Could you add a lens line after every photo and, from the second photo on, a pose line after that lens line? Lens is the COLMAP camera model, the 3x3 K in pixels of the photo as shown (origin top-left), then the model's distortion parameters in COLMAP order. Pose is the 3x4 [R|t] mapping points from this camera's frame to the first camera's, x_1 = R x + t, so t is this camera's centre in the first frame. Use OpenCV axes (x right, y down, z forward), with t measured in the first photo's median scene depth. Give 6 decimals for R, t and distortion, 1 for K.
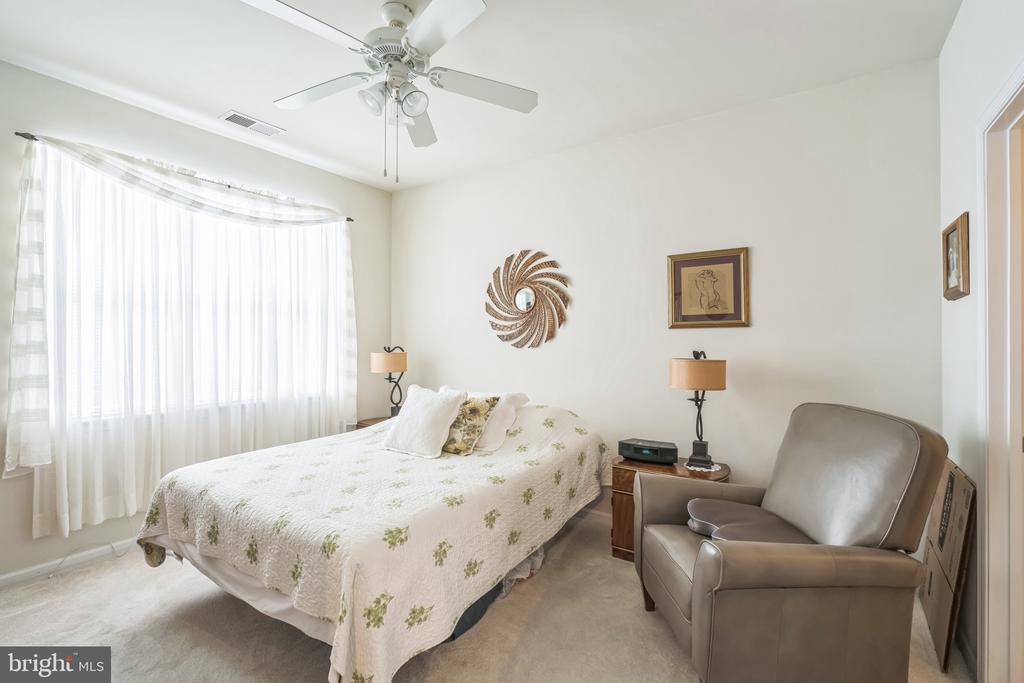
lens RADIAL K [[473.0, 0, 513.9], [0, 473.0, 337.9], [0, 0, 1]] dist [-0.001425, 0.000352]
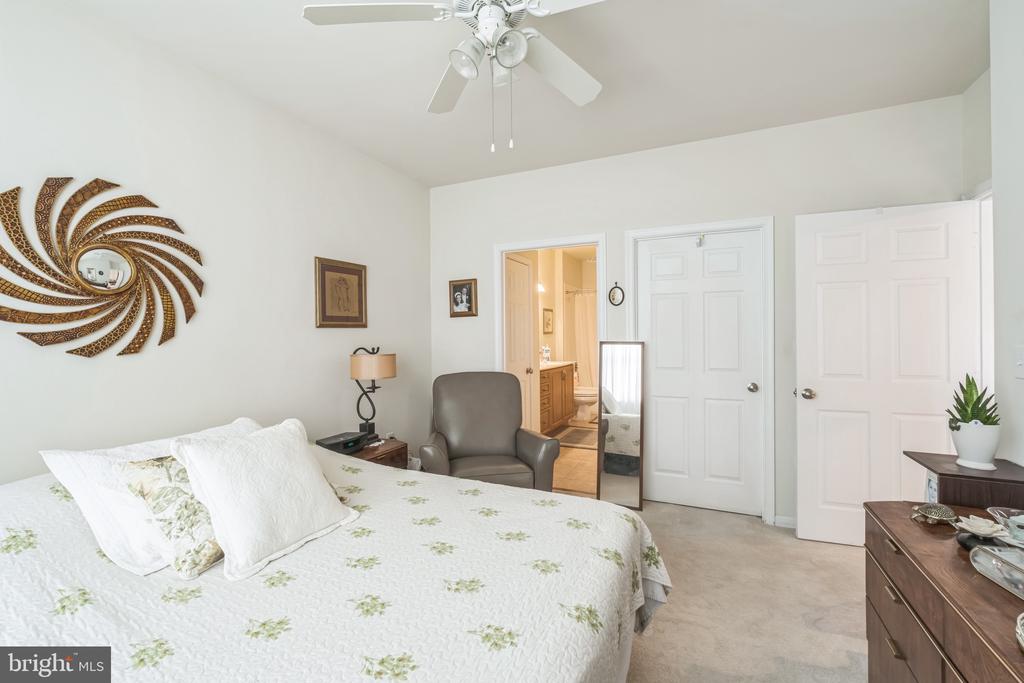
lens RADIAL K [[438.7, 0, 514.0], [0, 438.7, 336.5], [0, 0, 1]] dist [-0.012749, 0.004721]
pose [[-0.165364, 0.002479, 0.986229, -0.600322], [0.012039, 0.999927, -0.000495, 0.004313], [-0.986159, 0.011791, -0.165382, 0.649627]]
